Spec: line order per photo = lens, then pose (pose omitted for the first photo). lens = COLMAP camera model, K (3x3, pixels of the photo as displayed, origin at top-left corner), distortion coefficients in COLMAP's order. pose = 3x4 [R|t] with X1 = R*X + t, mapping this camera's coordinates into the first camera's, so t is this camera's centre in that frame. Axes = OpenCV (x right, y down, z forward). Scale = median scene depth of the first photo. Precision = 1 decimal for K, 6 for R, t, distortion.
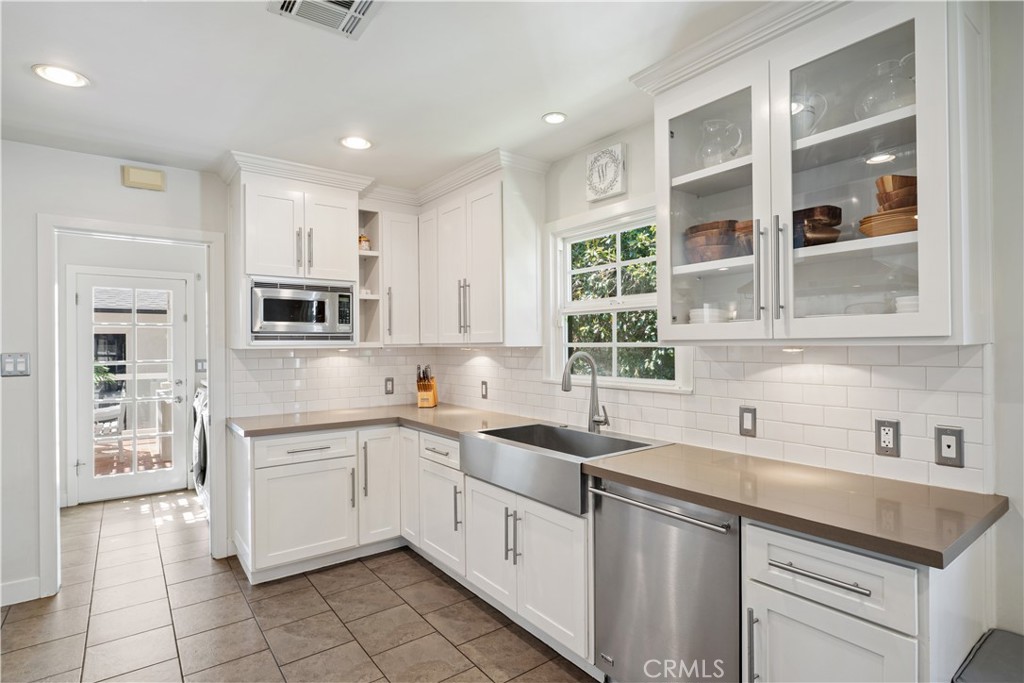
lens RADIAL K [[516.0, 0, 512.0], [0, 516.0, 341.5], [0, 0, 1]] dist [-0.009069, 0.000049]
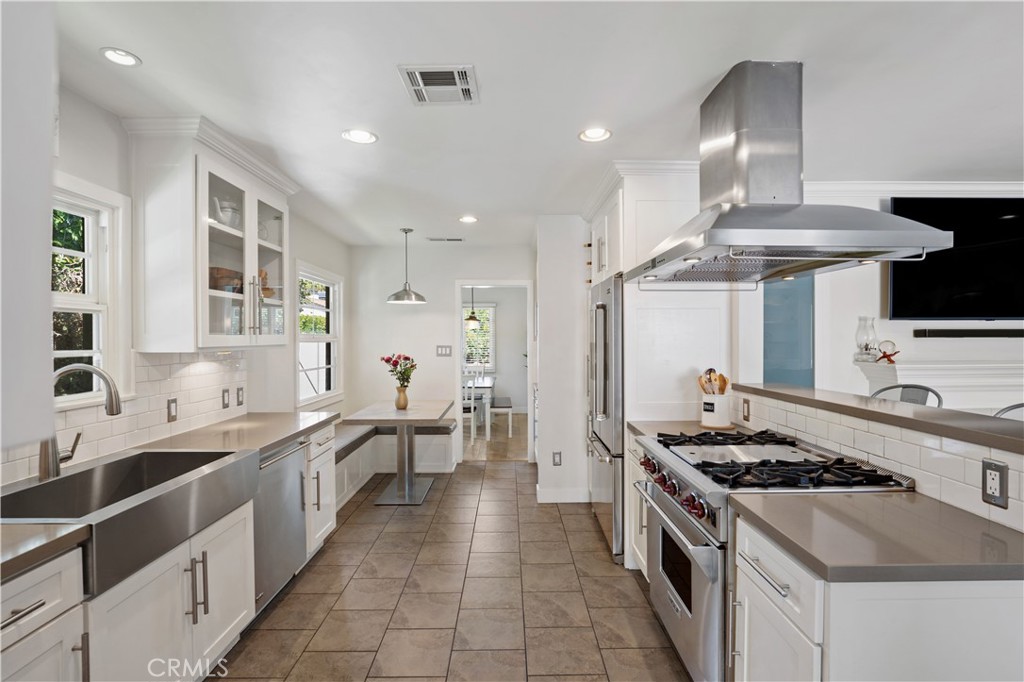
lens RADIAL K [[478.9, 0, 512.0], [0, 478.9, 341.0], [0, 0, 1]] dist [0.000096, -0.000005]
pose [[-0.801501, 0.009929, 0.597911, -0.818862], [0.009108, 0.999949, -0.004396, -0.005445], [-0.597924, 0.001922, -0.801551, 1.247947]]
